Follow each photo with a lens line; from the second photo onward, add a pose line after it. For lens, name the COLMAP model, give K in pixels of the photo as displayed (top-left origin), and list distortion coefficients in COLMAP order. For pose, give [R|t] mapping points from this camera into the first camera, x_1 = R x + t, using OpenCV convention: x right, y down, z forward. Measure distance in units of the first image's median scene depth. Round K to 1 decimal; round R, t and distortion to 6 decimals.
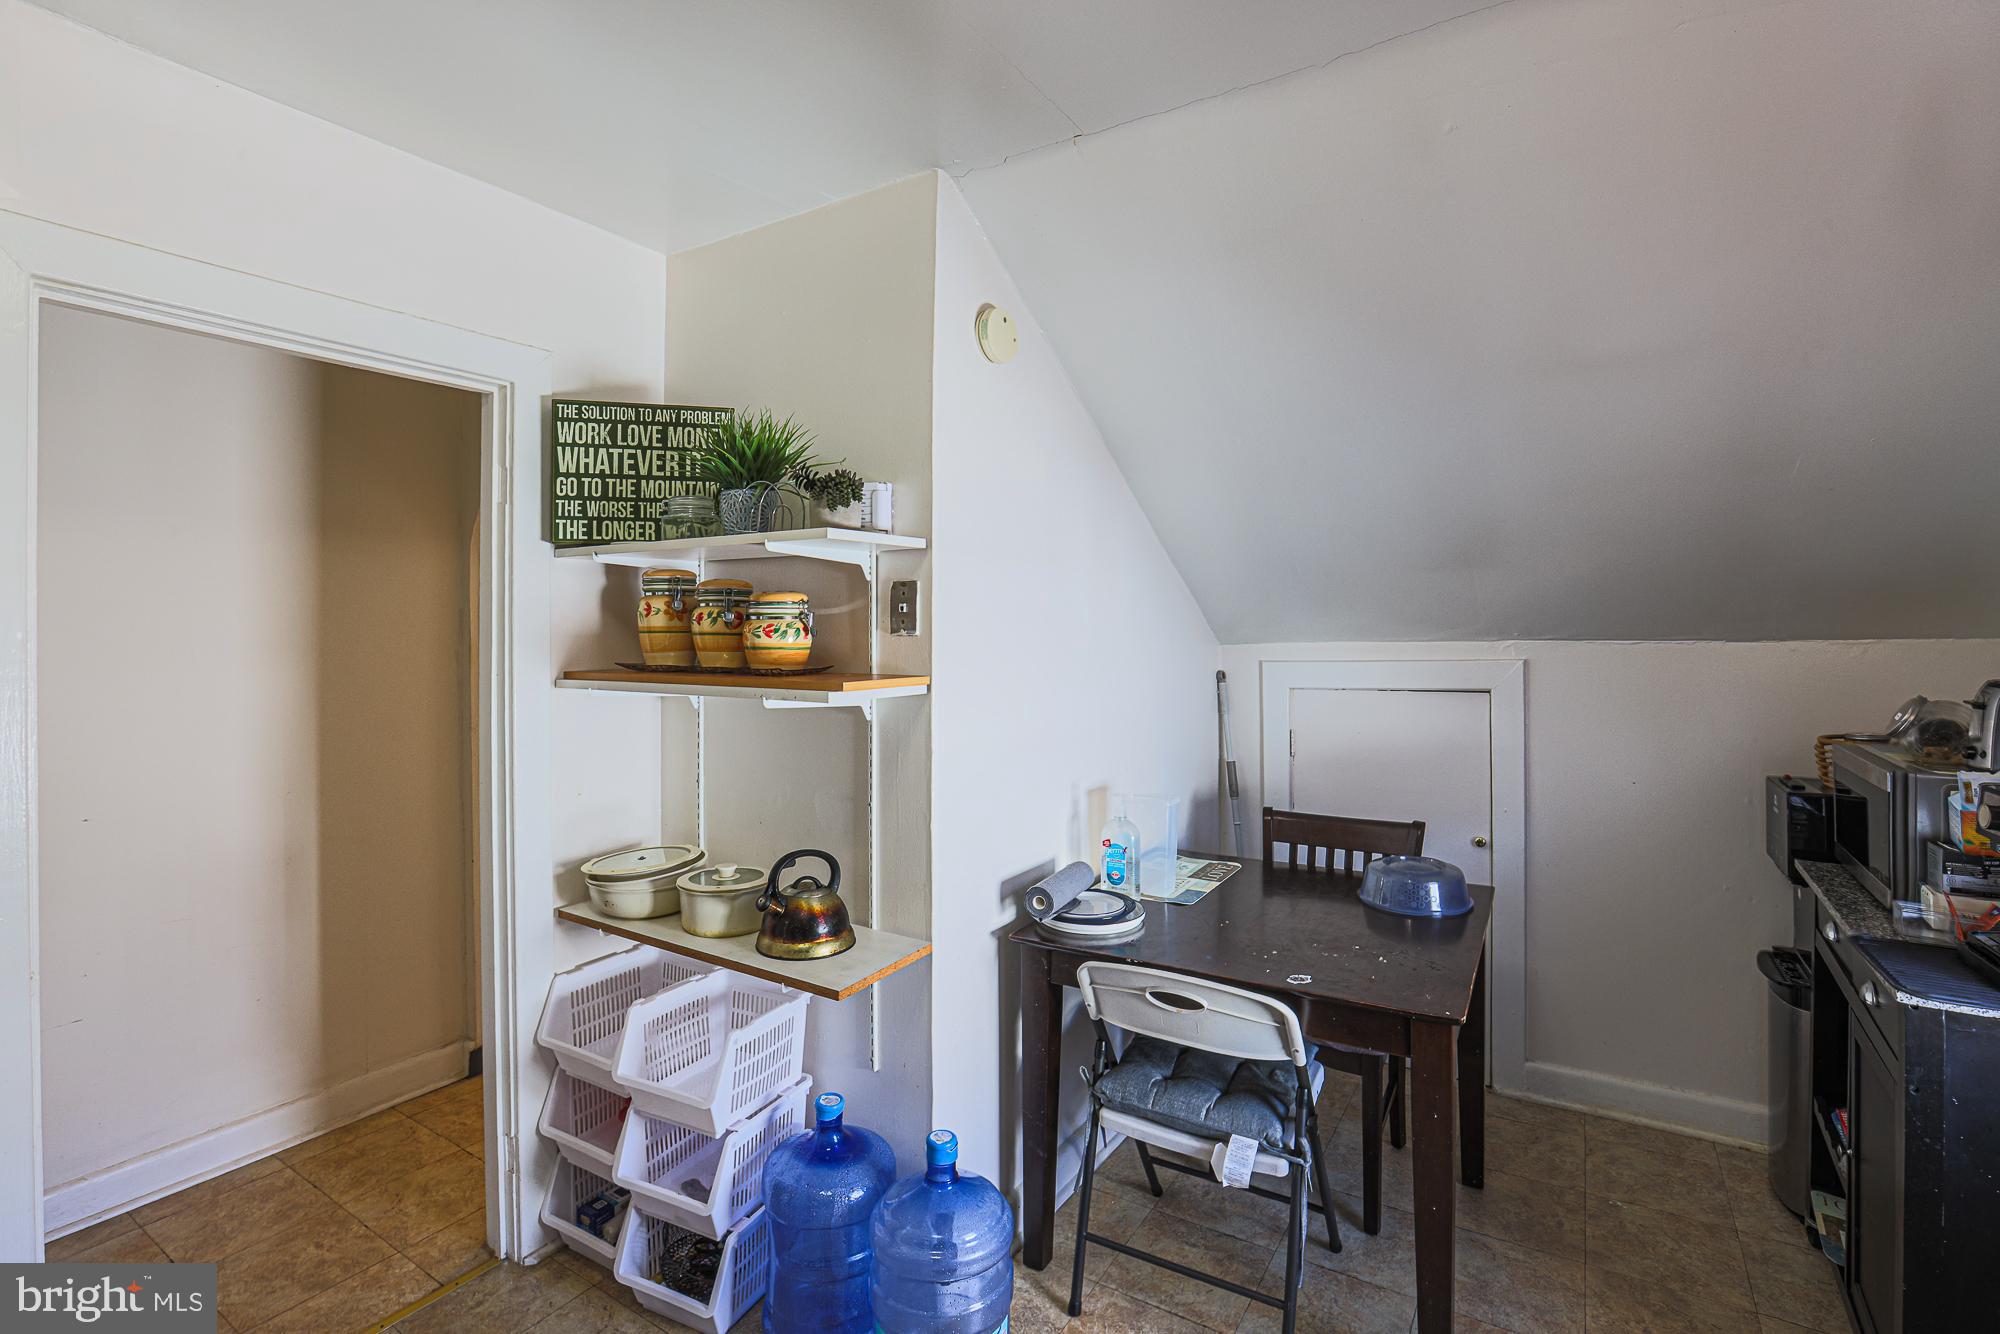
lens RADIAL K [[931.2, 0, 1046.4], [0, 931.2, 632.8], [0, 0, 1]] dist [0.000850, 0.000101]
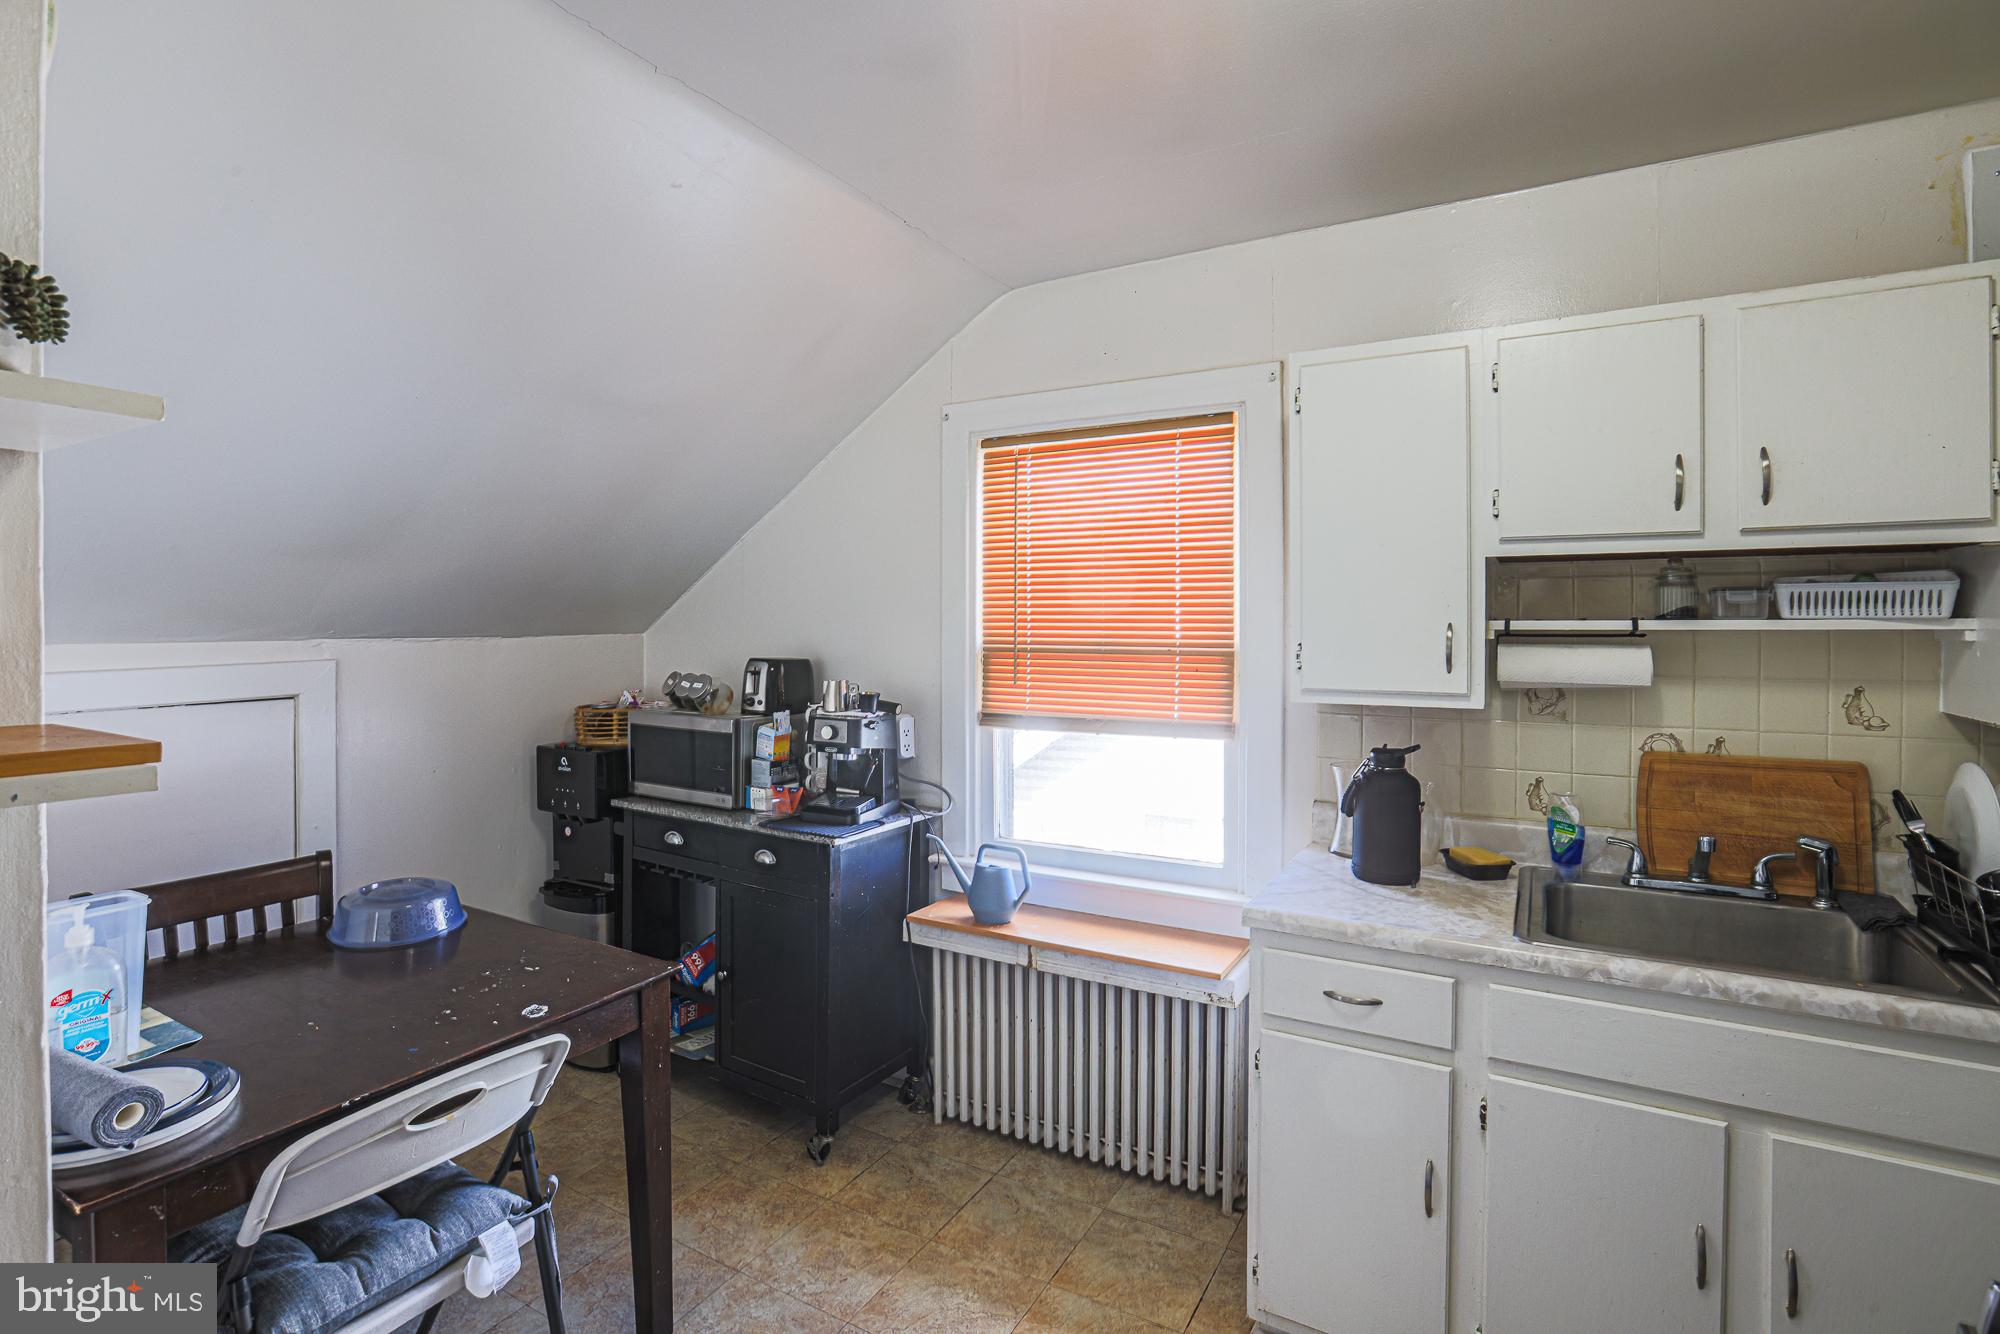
lens RADIAL K [[950.8, 0, 994.1], [0, 950.8, 635.6], [0, 0, 1]] dist [-0.051366, 0.018503]
pose [[-0.021196, -0.004497, 0.999765, -0.602874], [0.003940, 0.999982, 0.004581, 0.005011], [-0.999768, 0.004037, -0.021178, 0.538844]]
